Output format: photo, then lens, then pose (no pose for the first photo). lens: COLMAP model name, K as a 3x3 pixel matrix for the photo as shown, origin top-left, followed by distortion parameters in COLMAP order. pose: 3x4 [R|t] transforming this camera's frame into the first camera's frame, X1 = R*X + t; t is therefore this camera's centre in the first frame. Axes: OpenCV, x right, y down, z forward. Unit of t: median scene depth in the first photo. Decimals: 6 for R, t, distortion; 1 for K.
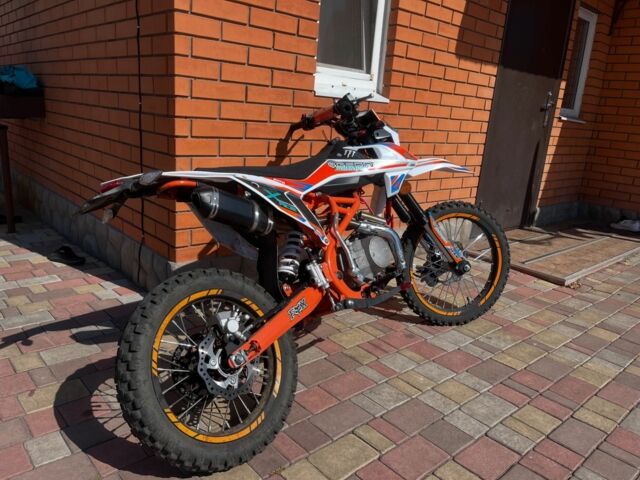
lens RADIAL K [[485.6, 0, 317.5], [0, 485.6, 242.4], [0, 0, 1]] dist [0.004744, 0.000129]
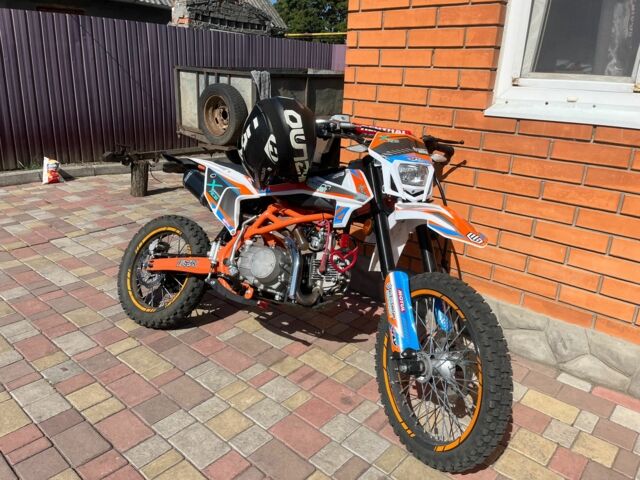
lens RADIAL K [[485.6, 0, 317.1], [0, 485.6, 235.7], [0, 0, 1]] dist [0.004744, 0.000129]
pose [[0.117193, 0.241073, -0.963405, 0.955950], [-0.286991, 0.936921, 0.199535, -0.232724], [0.950737, 0.253105, 0.178986, 0.762671]]
